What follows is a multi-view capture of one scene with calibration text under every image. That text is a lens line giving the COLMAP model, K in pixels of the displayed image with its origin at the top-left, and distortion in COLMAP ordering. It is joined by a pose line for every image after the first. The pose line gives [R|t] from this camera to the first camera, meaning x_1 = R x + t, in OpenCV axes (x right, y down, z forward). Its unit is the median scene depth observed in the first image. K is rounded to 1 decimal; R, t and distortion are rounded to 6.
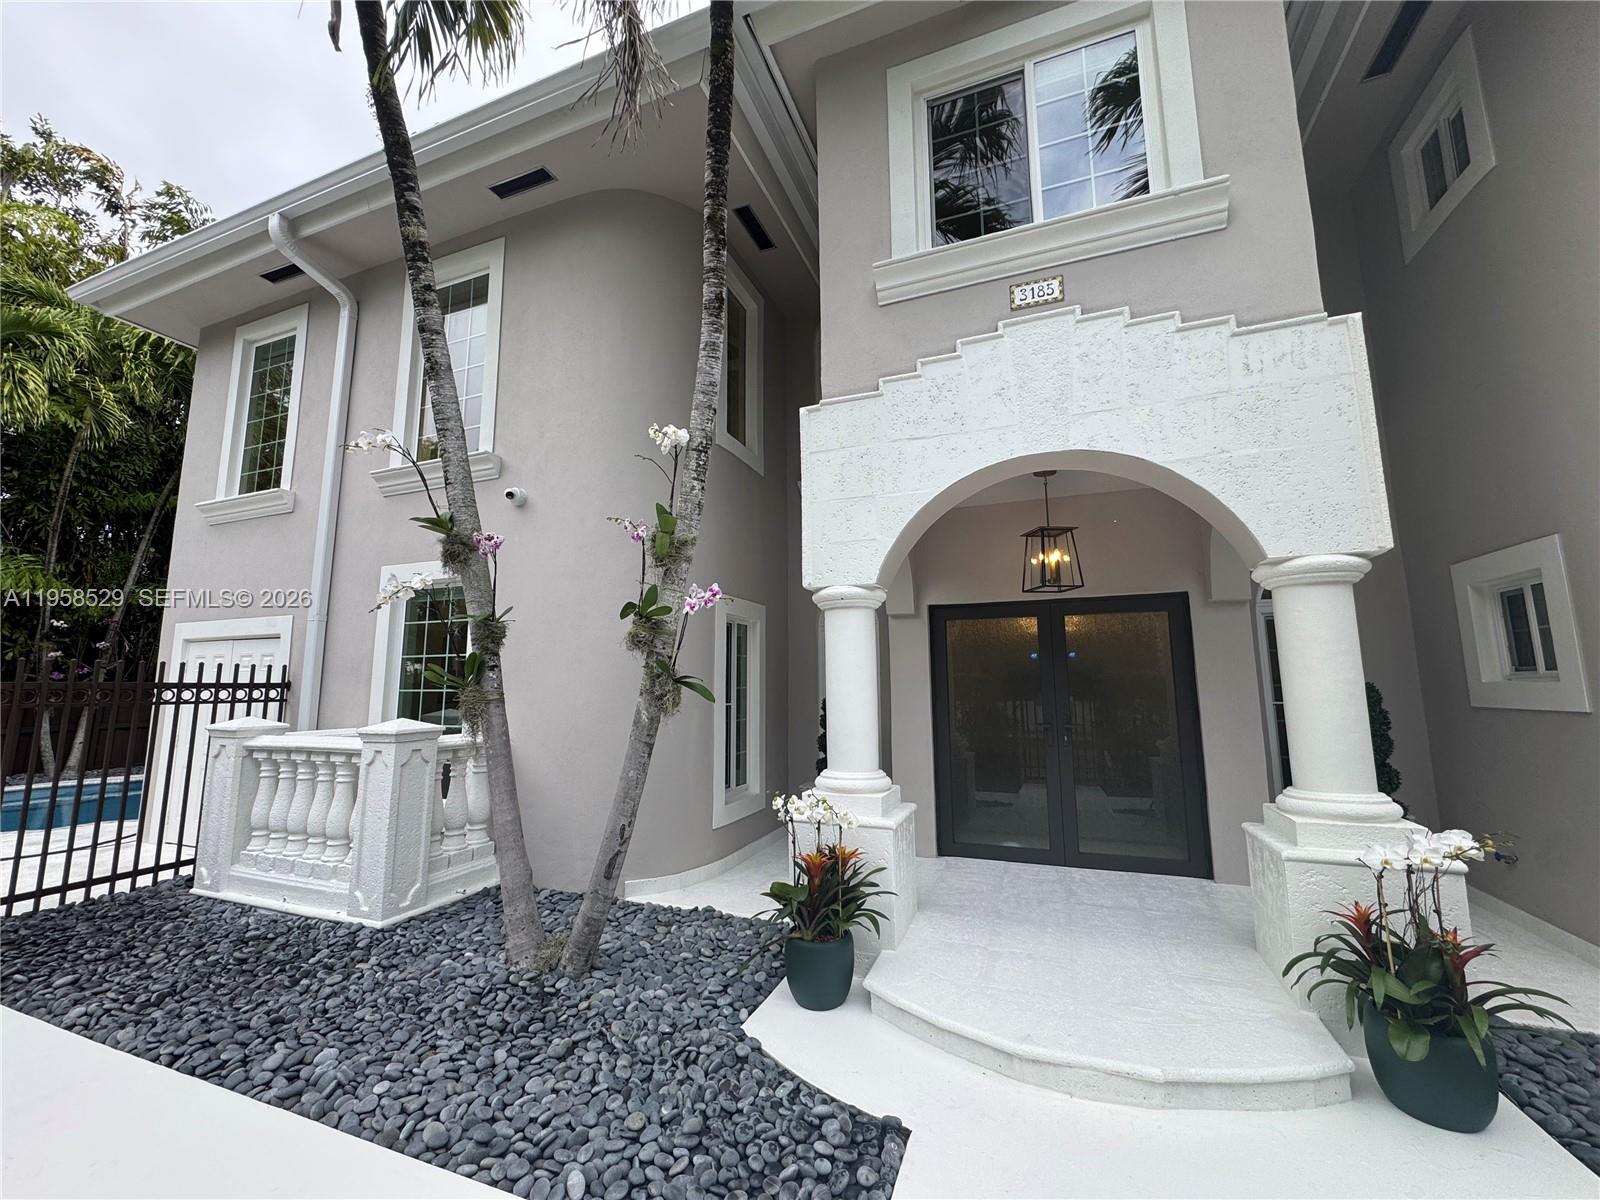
lens RADIAL K [[639.1, 0, 798.0], [0, 639.1, 597.4], [0, 0, 1]] dist [-0.002778, 0.000454]
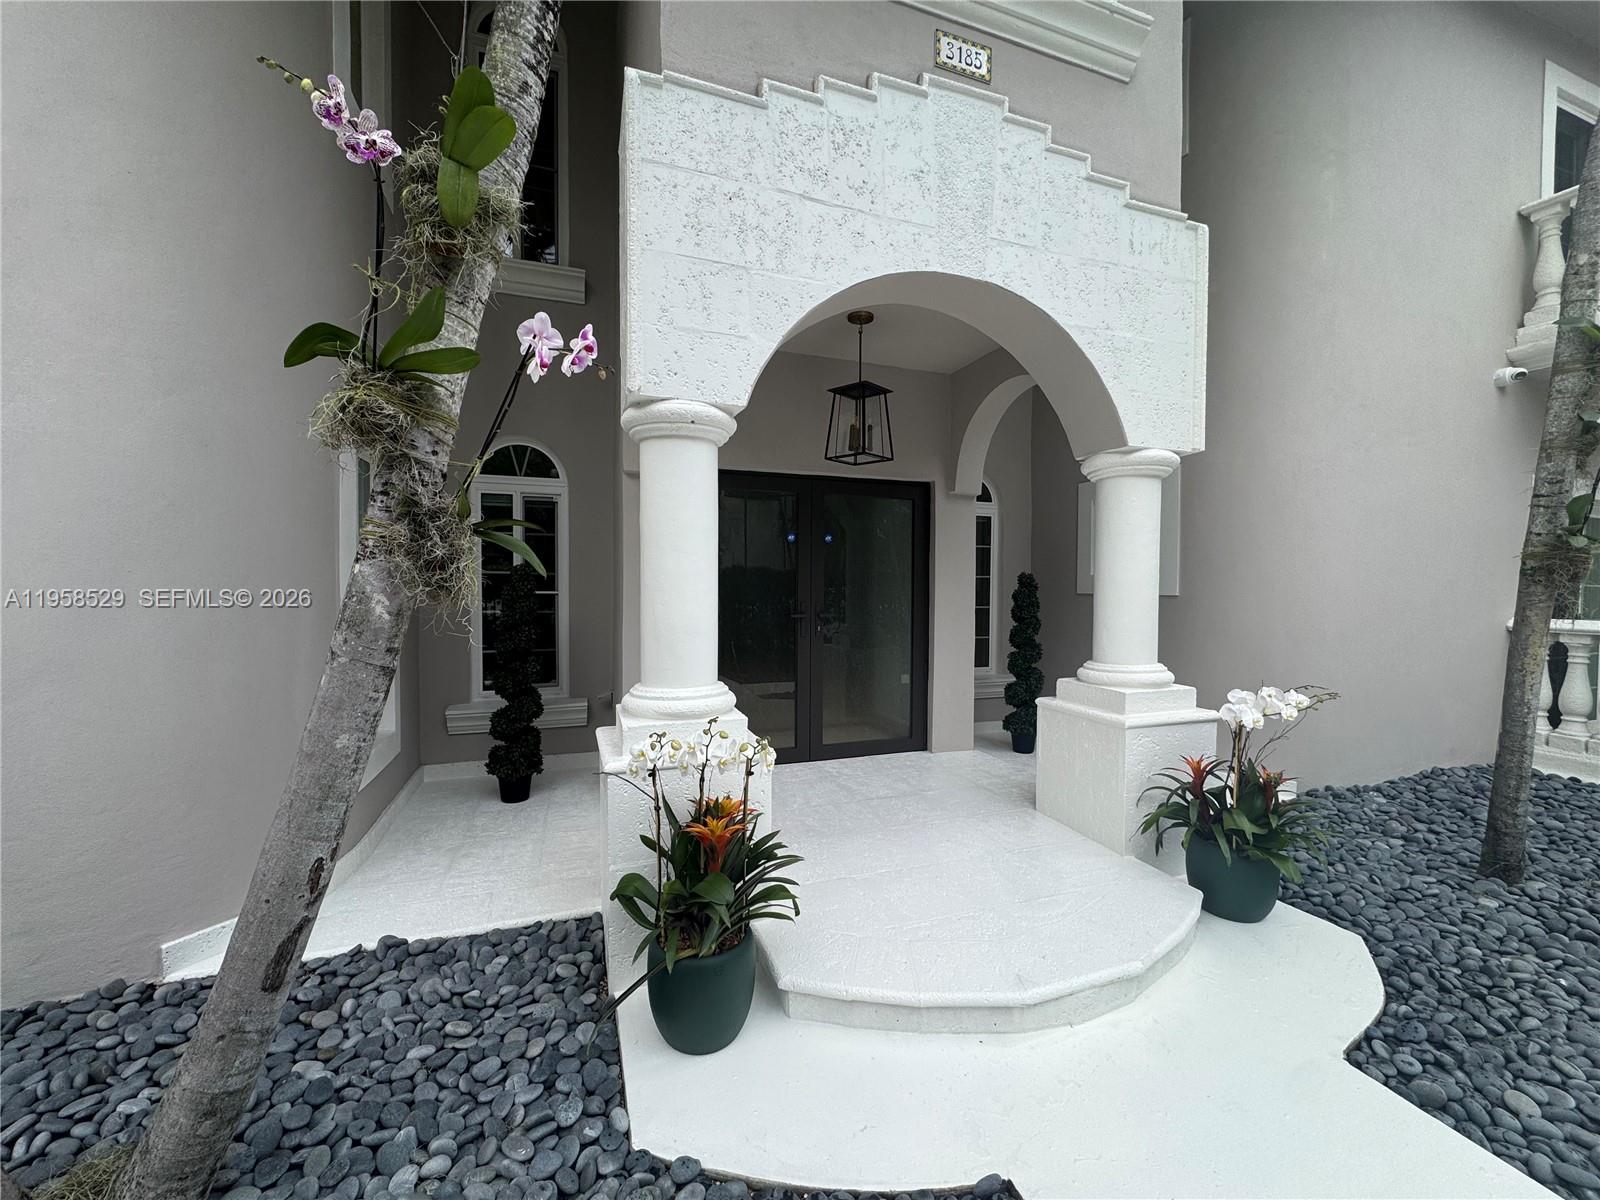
lens RADIAL K [[638.6, 0, 801.4], [0, 638.6, 598.4], [0, 0, 1]] dist [-0.000120, -0.000157]
pose [[0.753551, -0.005108, 0.657370, -0.294925], [-0.100375, 0.987351, 0.122734, 0.094666], [-0.649682, -0.158470, 0.743506, 0.478450]]
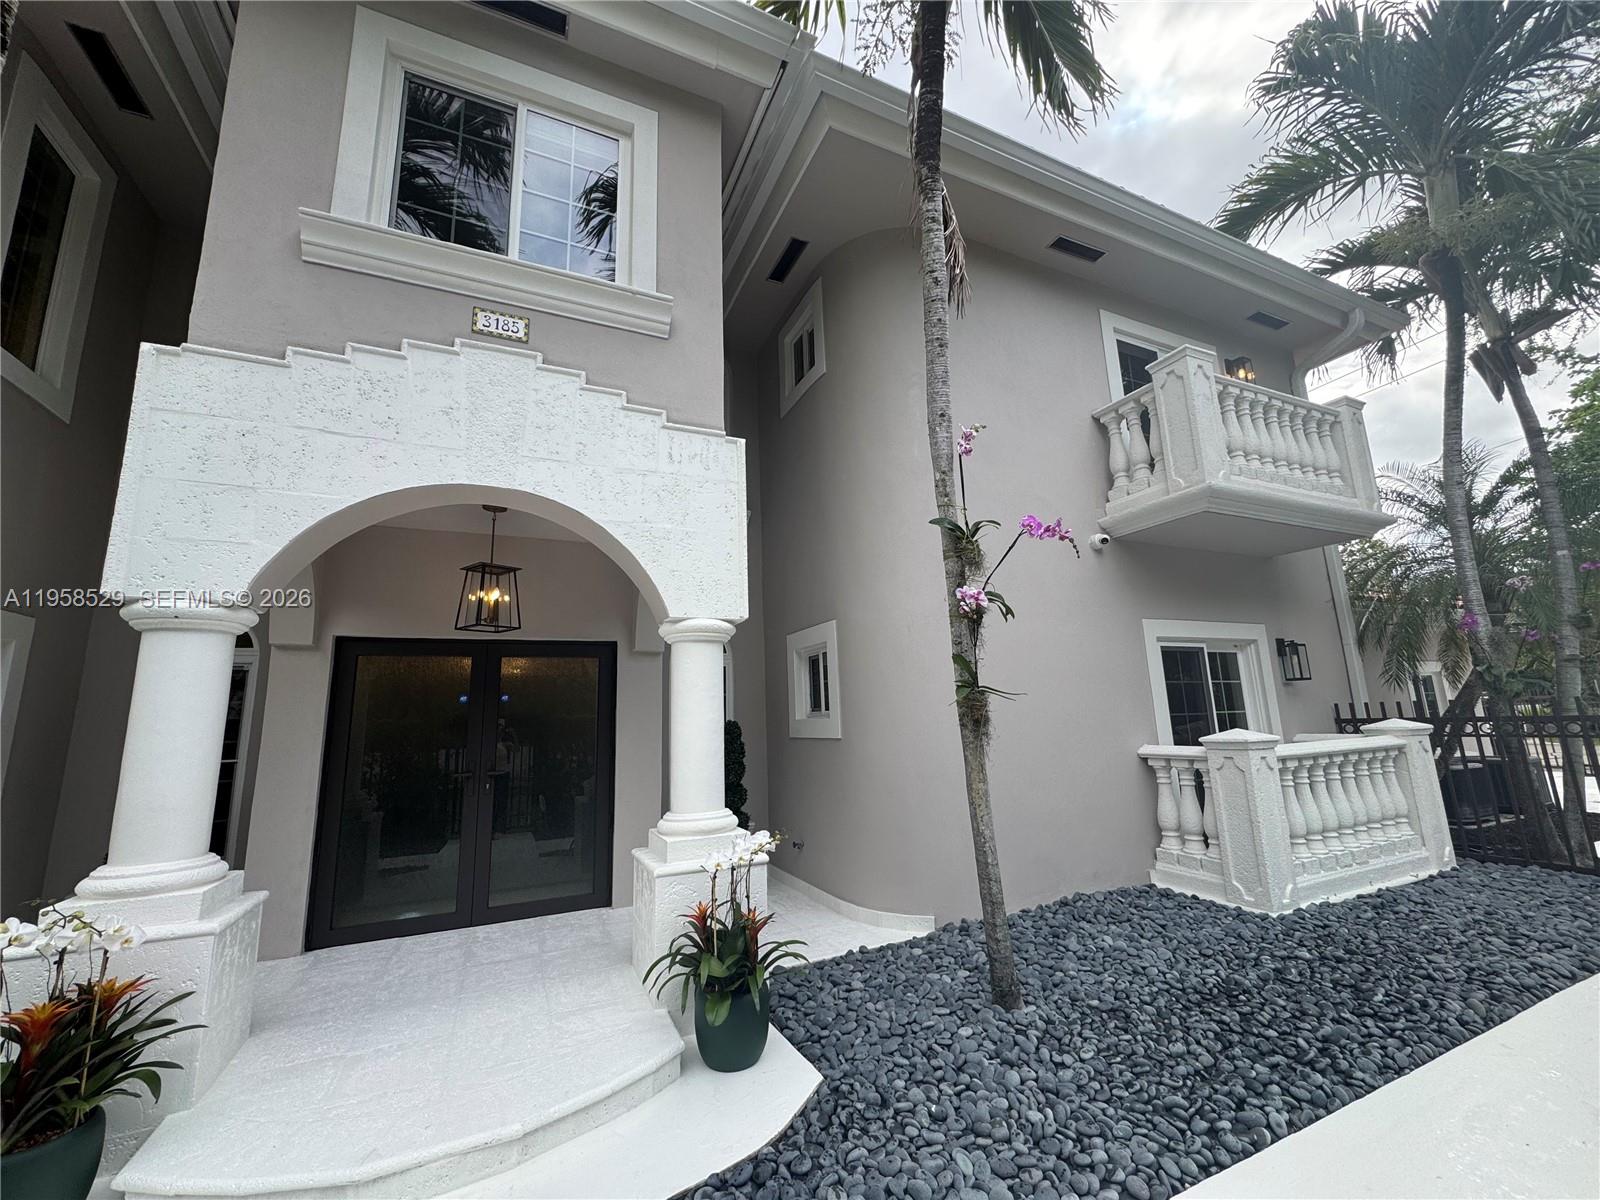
lens RADIAL K [[639.5, 0, 801.7], [0, 639.5, 596.9], [0, 0, 1]] dist [-0.001544, -0.000076]
pose [[0.695479, 0.118331, 0.708736, 0.051550], [-0.070092, 0.992815, -0.096980, -0.000301], [-0.715120, 0.017771, 0.698776, -0.008370]]
